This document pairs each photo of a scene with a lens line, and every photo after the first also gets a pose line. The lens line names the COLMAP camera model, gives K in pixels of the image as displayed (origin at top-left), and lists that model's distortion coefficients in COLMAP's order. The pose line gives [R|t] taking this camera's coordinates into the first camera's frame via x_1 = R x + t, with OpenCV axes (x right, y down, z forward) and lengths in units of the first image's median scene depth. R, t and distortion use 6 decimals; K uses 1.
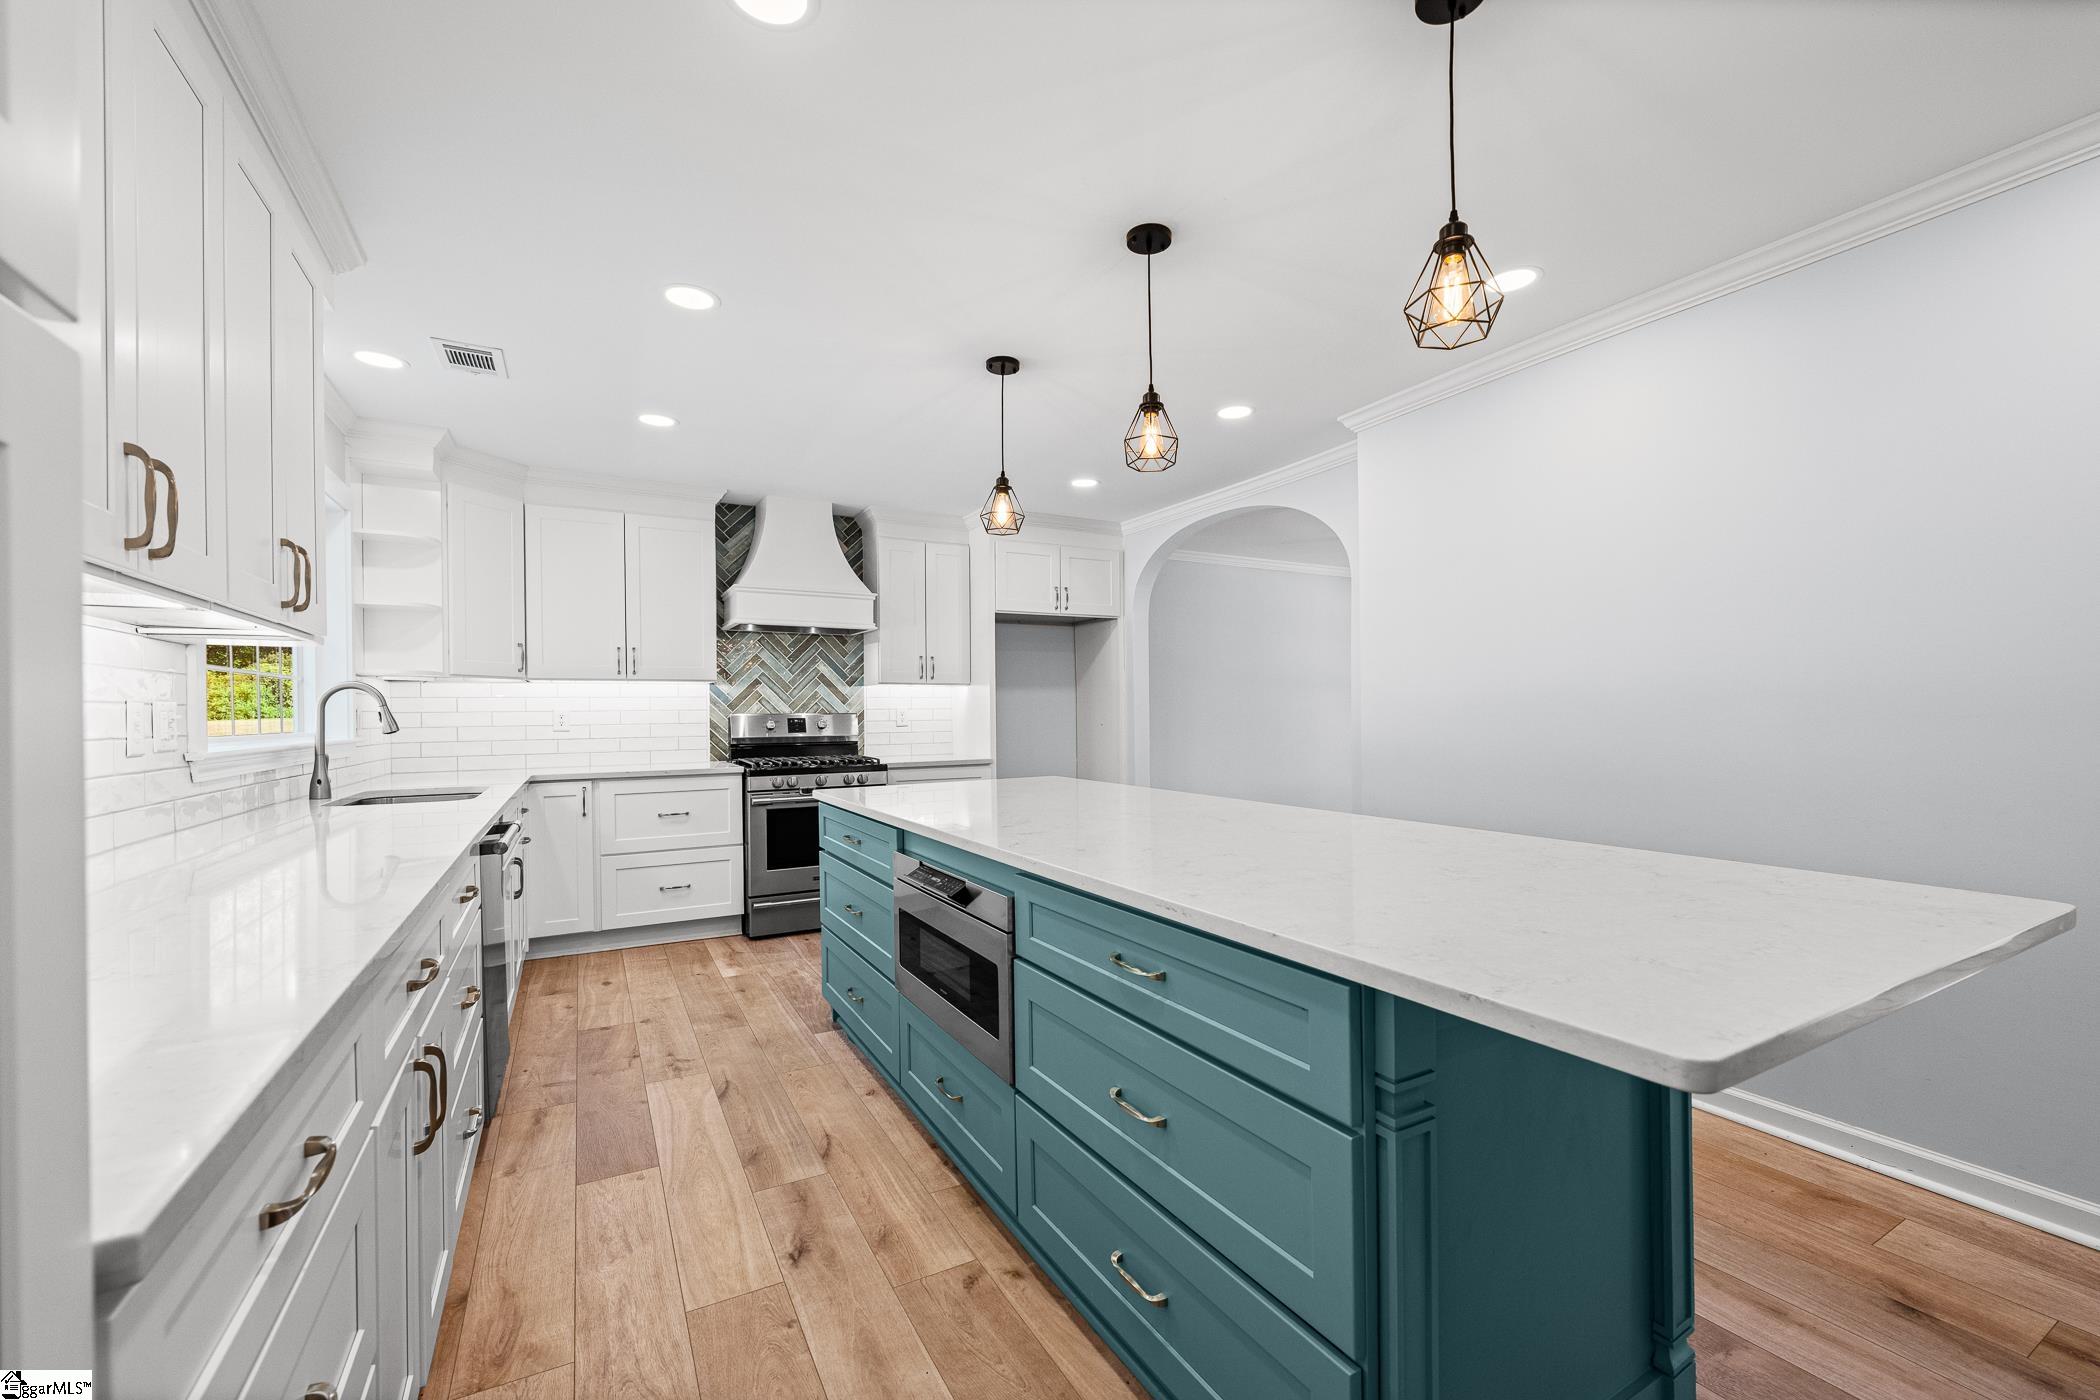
lens RADIAL K [[836.8, 0, 1056.6], [0, 836.8, 726.0], [0, 0, 1]] dist [-0.000859, 0.000212]
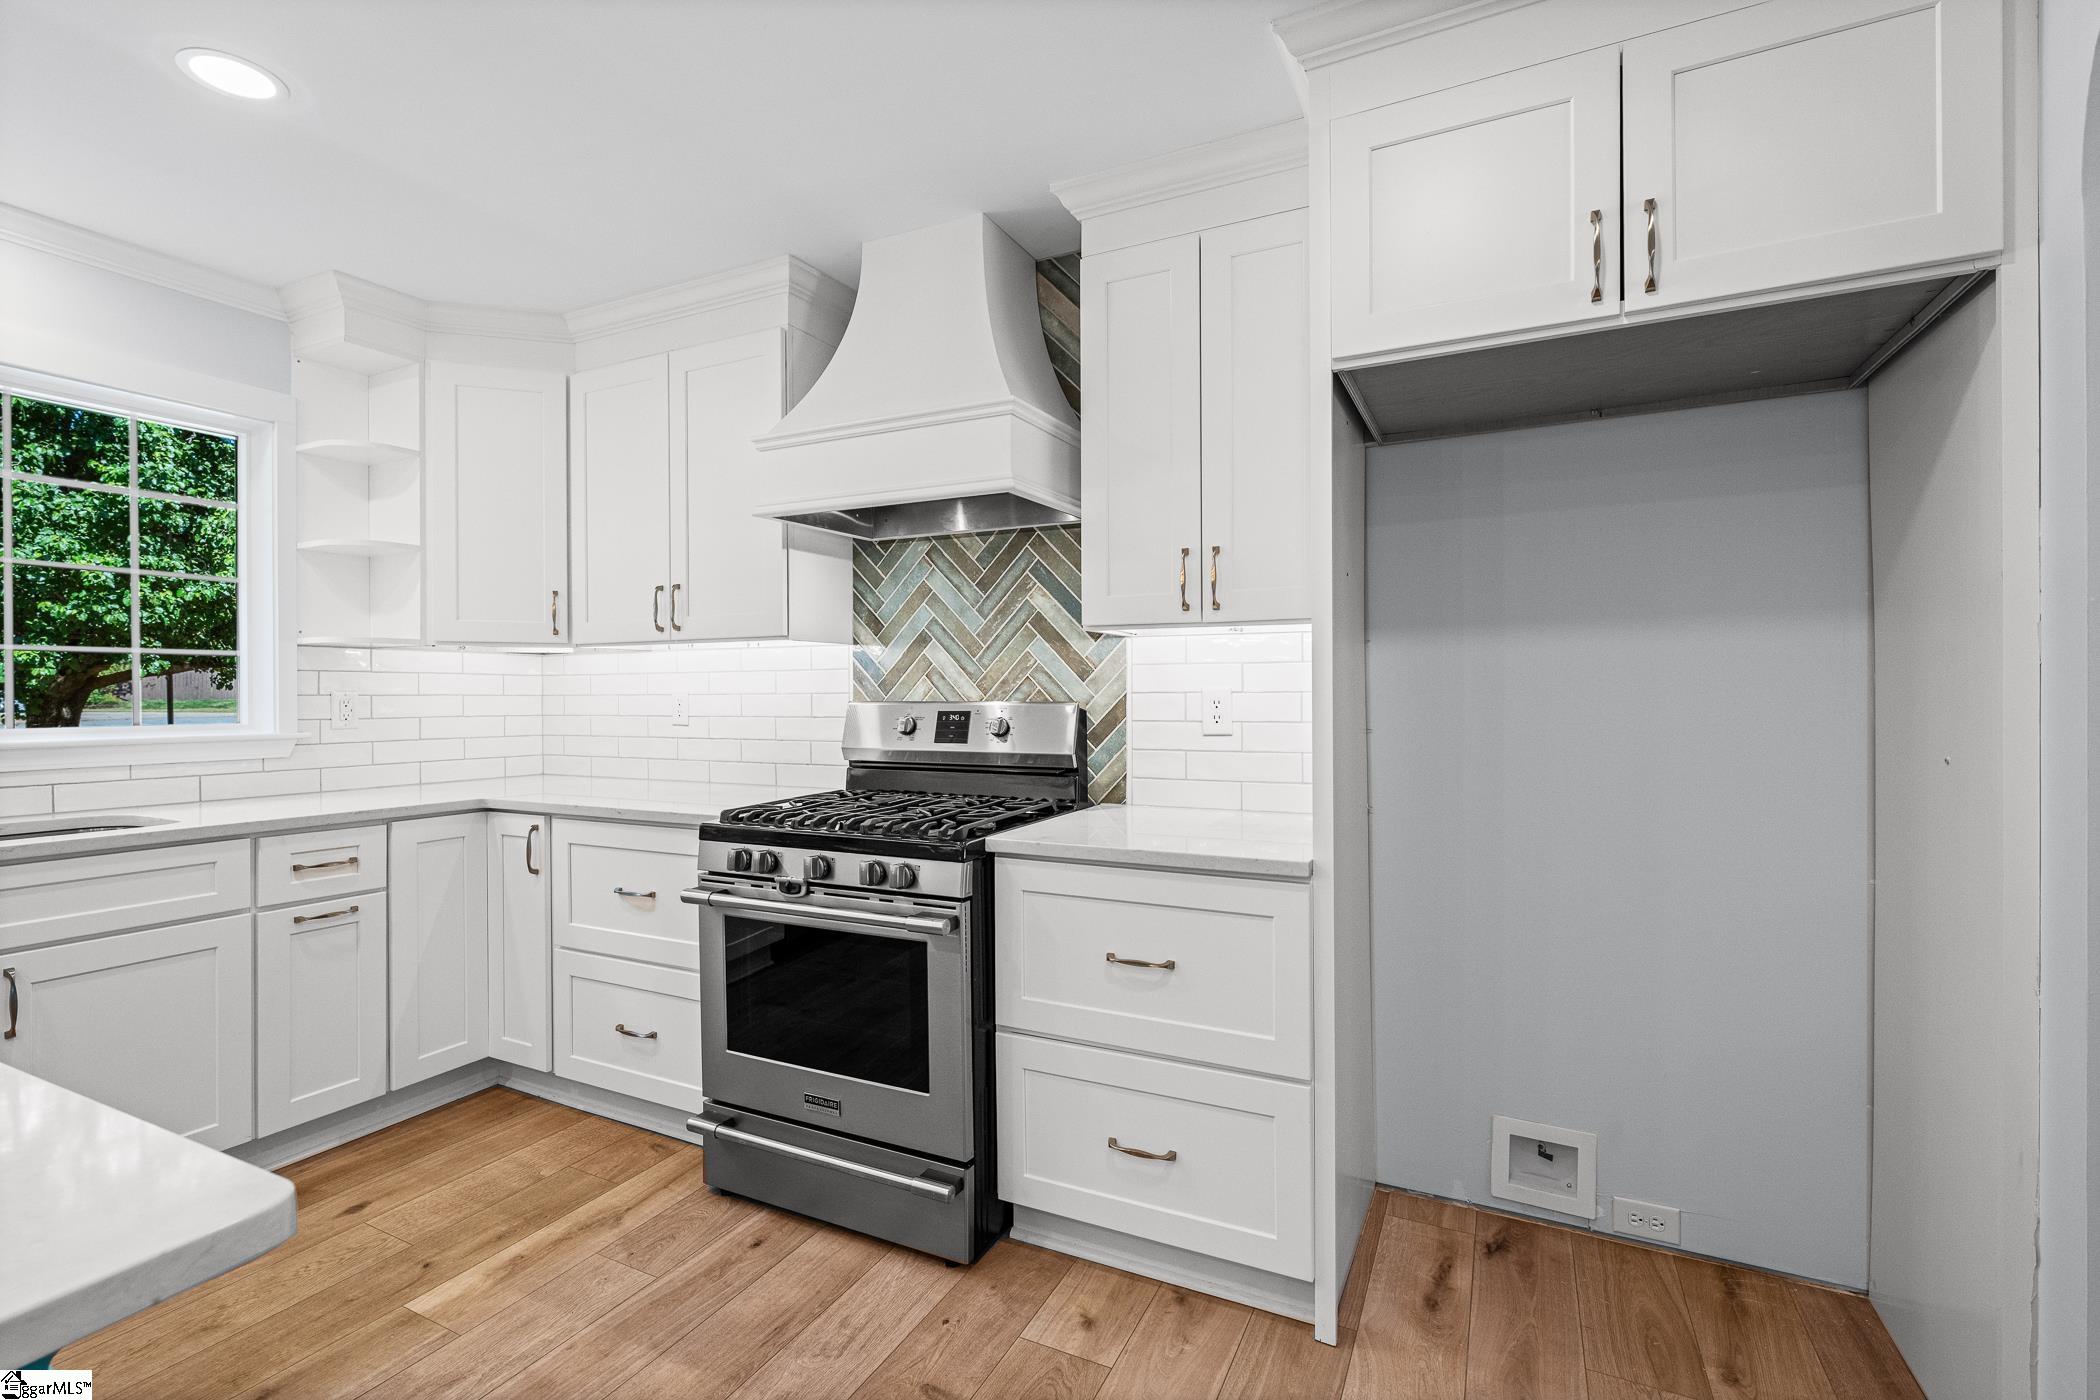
lens RADIAL K [[927.9, 0, 1054.9], [0, 927.9, 694.8], [0, 0, 1]] dist [-0.000819, -0.000460]
pose [[0.563687, 0.008285, -0.825947, 0.150004], [-0.014662, 0.999893, 0.000024, -0.020084], [0.825858, 0.012097, 0.563748, 0.773613]]
